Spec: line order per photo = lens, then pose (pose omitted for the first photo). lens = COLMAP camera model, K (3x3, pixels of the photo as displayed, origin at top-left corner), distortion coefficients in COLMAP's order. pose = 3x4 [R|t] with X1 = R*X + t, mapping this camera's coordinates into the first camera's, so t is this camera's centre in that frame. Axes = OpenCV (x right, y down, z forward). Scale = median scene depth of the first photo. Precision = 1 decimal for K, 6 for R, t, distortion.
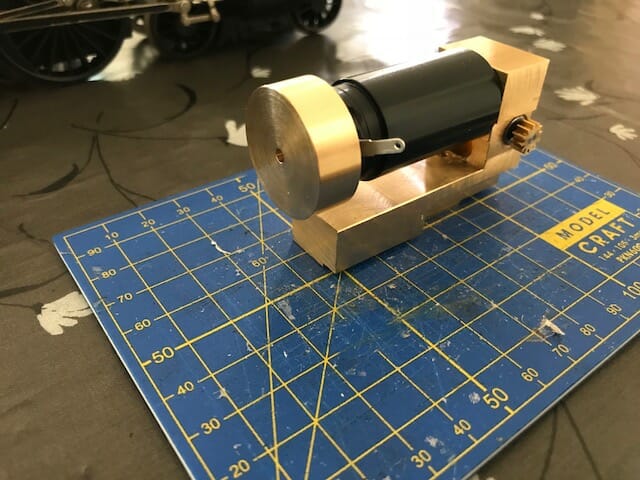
lens RADIAL K [[535.8, 0, 320.0], [0, 535.8, 240.0], [0, 0, 1]] dist [-0.007412, 0.006099]
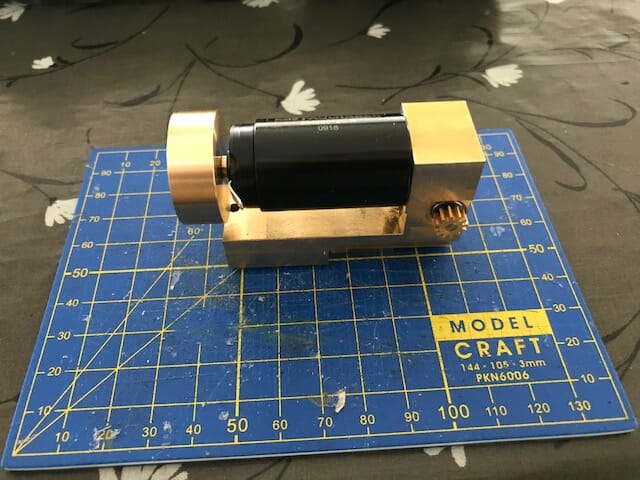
lens RADIAL K [[535.8, 0, 320.0], [0, 535.8, 240.0], [0, 0, 1]] dist [-0.007412, 0.006099]
pose [[0.834875, 0.411992, -0.365030, 0.568376], [-0.318245, 0.902372, 0.290594, -0.378285], [0.449115, -0.126441, 0.884482, 0.038084]]
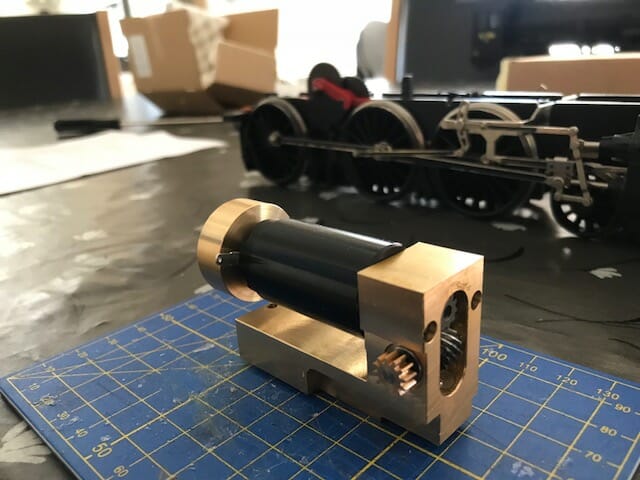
lens RADIAL K [[549.1, 0, 320.0], [0, 549.1, 240.0], [0, 0, 1]] dist [-0.021802, -0.006553]
pose [[0.172372, 0.303097, -0.937241, 1.071188], [-0.553027, 0.817152, 0.162552, -0.427768], [0.815137, 0.490300, 0.308476, 0.587708]]
